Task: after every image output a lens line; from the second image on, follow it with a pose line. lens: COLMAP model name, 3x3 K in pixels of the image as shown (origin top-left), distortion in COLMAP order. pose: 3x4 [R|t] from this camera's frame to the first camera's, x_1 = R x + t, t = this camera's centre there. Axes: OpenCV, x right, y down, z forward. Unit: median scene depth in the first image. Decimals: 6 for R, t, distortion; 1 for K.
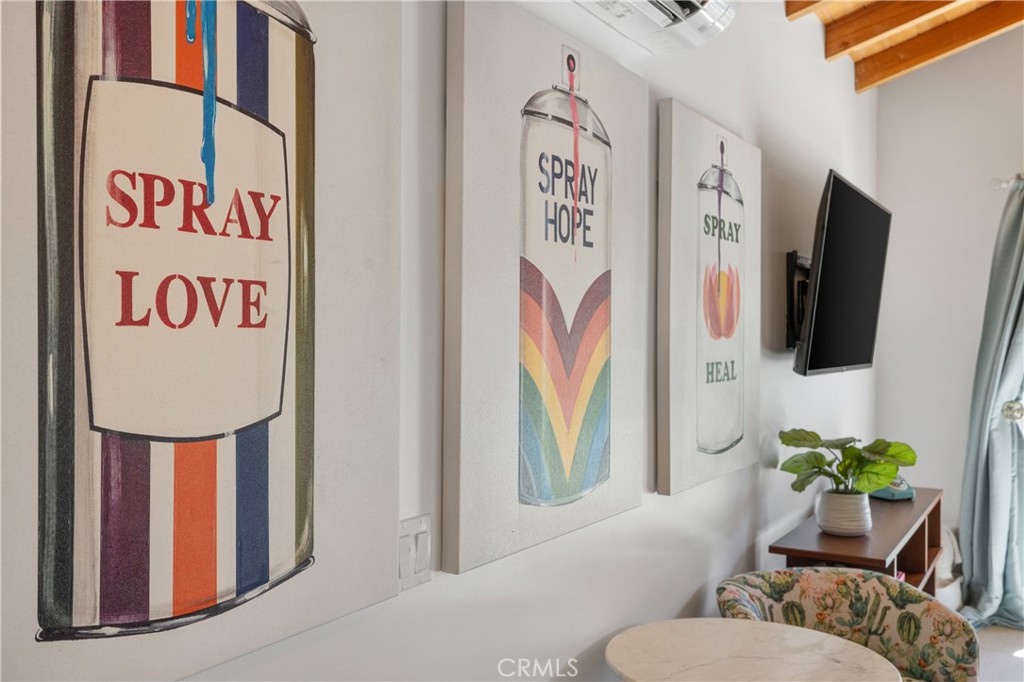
lens RADIAL K [[906.4, 0, 512.0], [0, 906.4, 341.0], [0, 0, 1]] dist [0.010853, 0.003241]
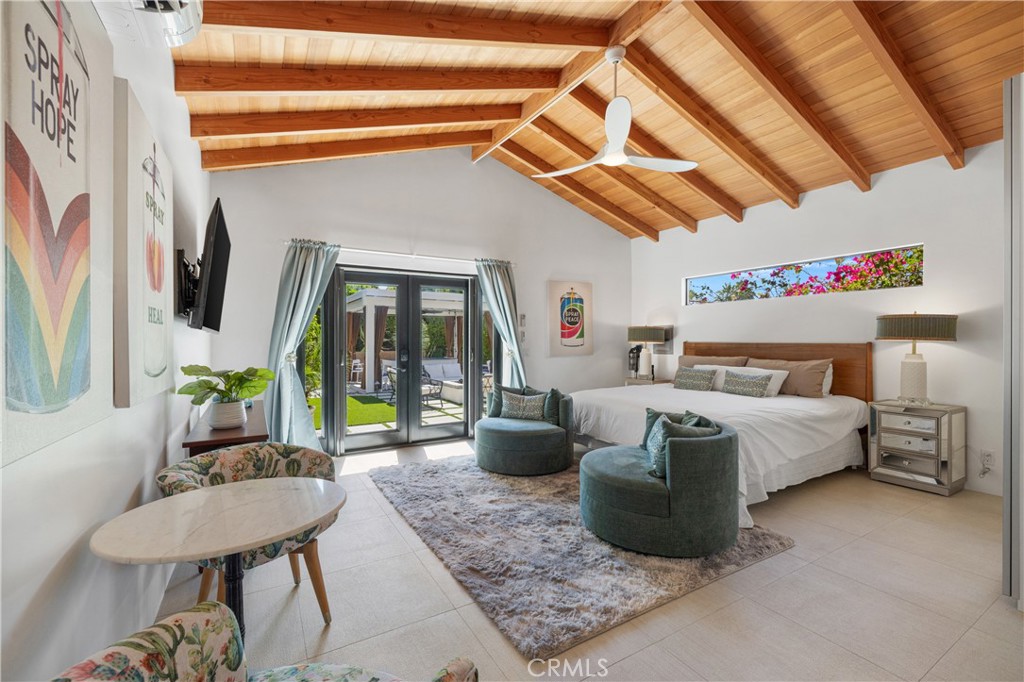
lens RADIAL K [[428.9, 0, 512.0], [0, 428.9, 341.0], [0, 0, 1]] dist [-0.000442, -0.000331]
pose [[0.477904, -0.010862, 0.878345, -0.074795], [0.010959, 0.999919, 0.006403, 0.073304], [-0.878344, 0.006566, 0.477984, 0.240158]]
